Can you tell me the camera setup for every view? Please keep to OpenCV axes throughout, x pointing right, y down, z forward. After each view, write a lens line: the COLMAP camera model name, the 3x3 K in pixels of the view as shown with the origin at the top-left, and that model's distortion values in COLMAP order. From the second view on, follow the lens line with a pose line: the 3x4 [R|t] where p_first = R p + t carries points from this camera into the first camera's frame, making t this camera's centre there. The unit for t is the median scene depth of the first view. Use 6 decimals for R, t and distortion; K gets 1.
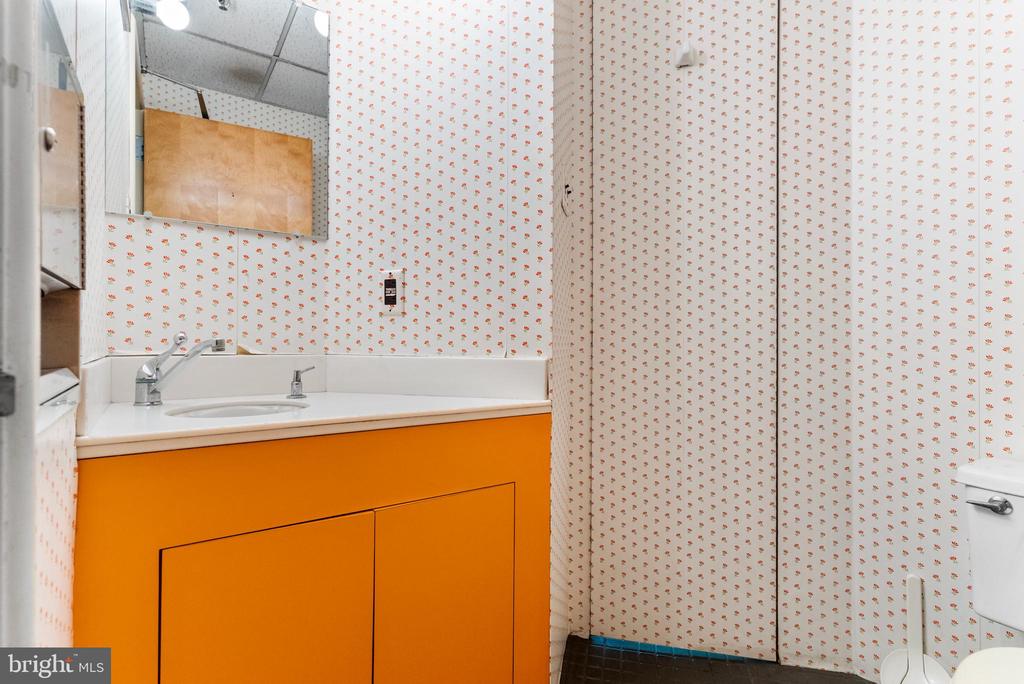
lens RADIAL K [[497.7, 0, 511.5], [0, 497.7, 343.7], [0, 0, 1]] dist [-0.000325, 0.000692]
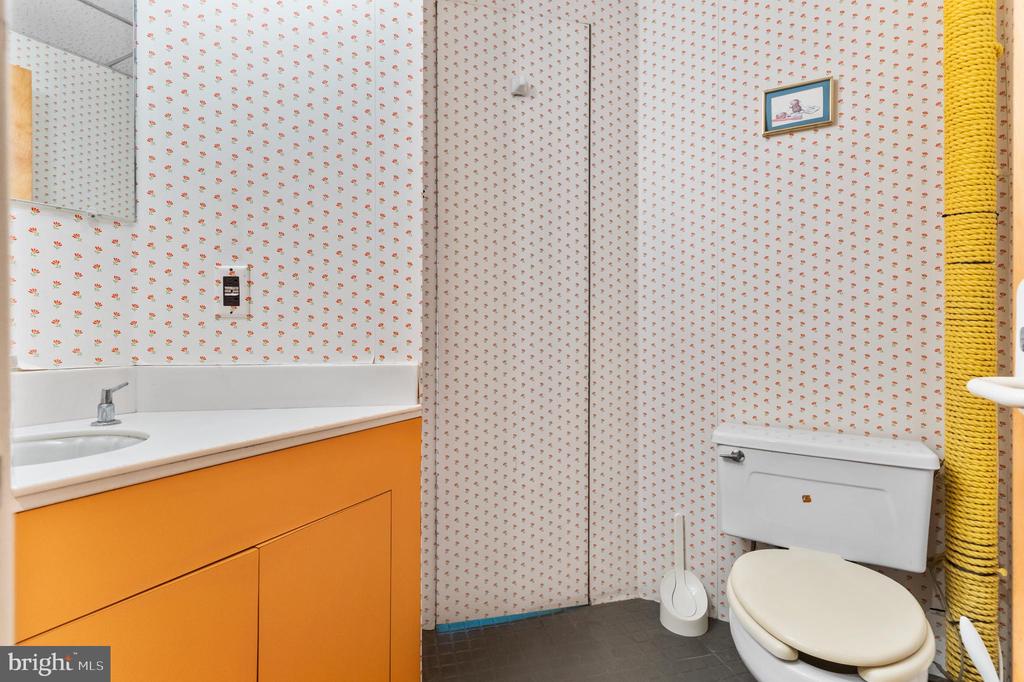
lens RADIAL K [[497.7, 0, 513.9], [0, 497.7, 336.7], [0, 0, 1]] dist [-0.000325, 0.000692]
pose [[0.888048, -0.008975, 0.459663, -0.200397], [0.004264, 0.999927, 0.011285, -0.031972], [-0.459730, -0.008061, 0.888022, 0.009894]]
